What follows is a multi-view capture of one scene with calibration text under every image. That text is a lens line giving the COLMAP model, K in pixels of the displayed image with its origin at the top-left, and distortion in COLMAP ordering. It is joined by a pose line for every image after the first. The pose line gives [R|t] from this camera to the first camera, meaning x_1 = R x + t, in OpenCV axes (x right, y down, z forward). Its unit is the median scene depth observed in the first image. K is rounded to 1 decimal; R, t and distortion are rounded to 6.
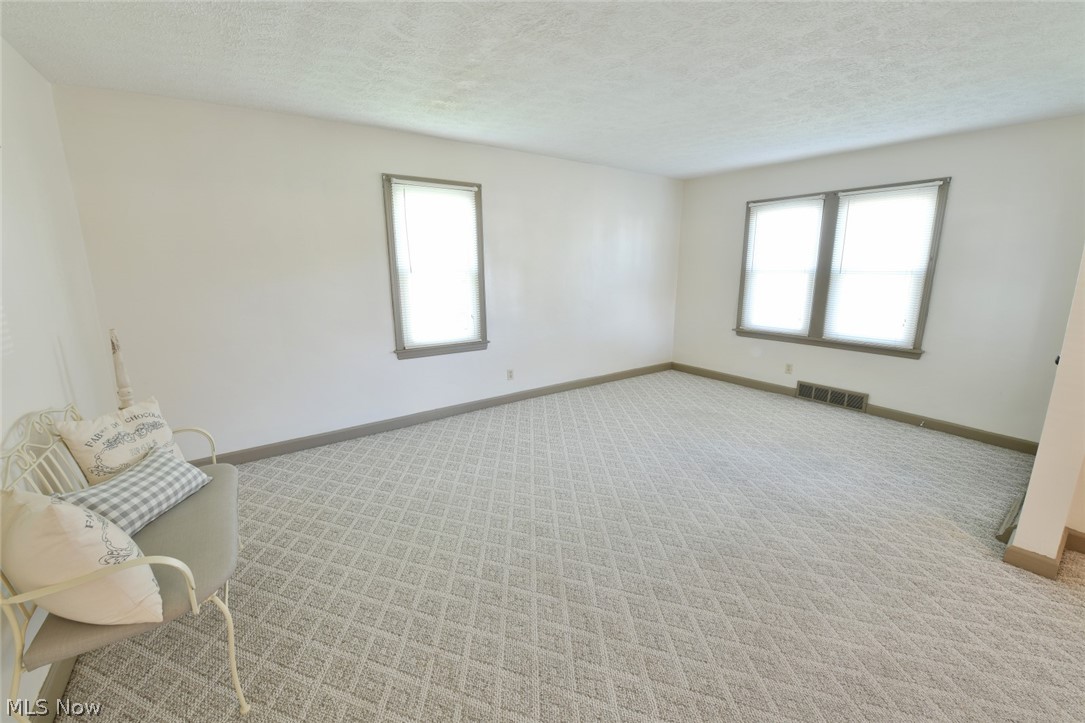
lens RADIAL K [[433.3, 0, 544.2], [0, 433.3, 360.5], [0, 0, 1]] dist [-0.015758, -0.000841]
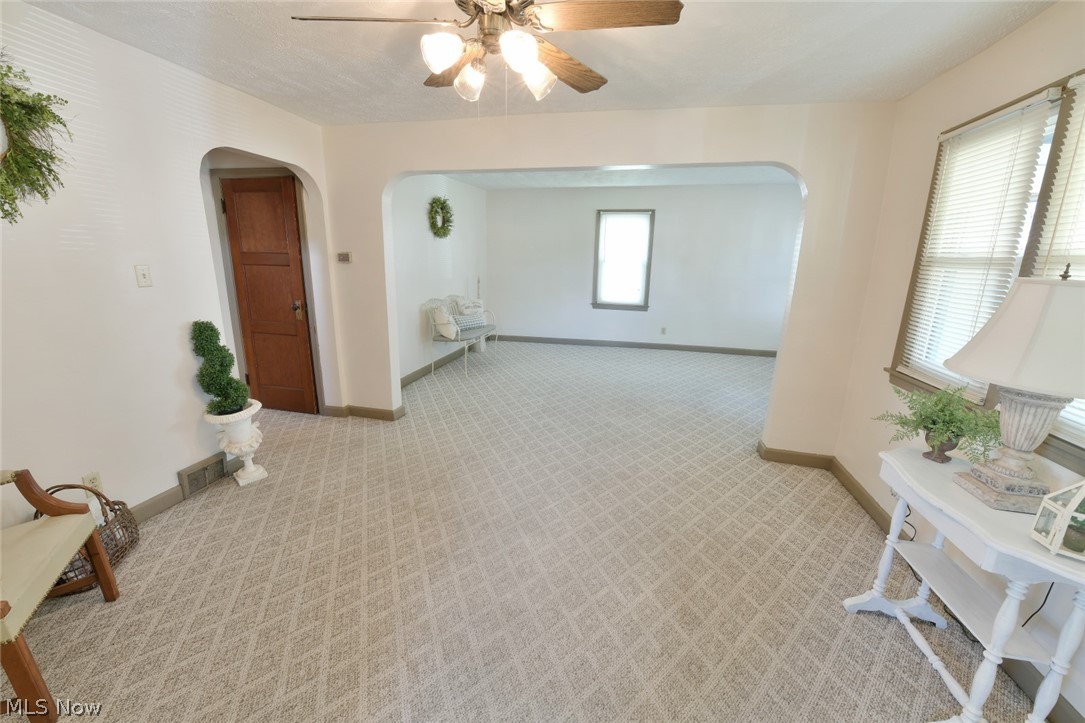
lens RADIAL K [[433.3, 0, 541.6], [0, 433.3, 362.9], [0, 0, 1]] dist [-0.015758, -0.000841]
pose [[0.656421, 0.202087, -0.726824, 0.876374], [-0.181899, 0.977425, 0.107484, 0.064509], [0.732137, 0.061654, 0.678362, -0.390675]]
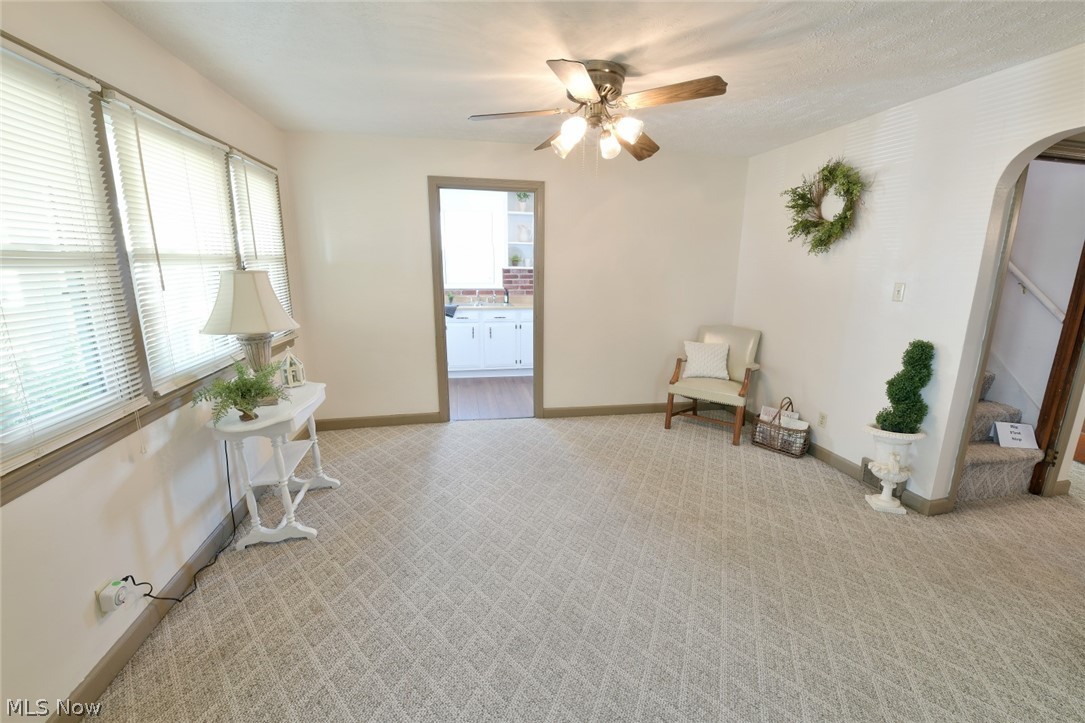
lens RADIAL K [[433.3, 0, 542.1], [0, 433.3, 360.8], [0, 0, 1]] dist [-0.015758, -0.000841]
pose [[-0.909019, -0.083413, 0.408323, 0.308427], [0.089342, 0.917984, 0.386423, -0.106280], [-0.407067, 0.387746, -0.827013, 0.447335]]
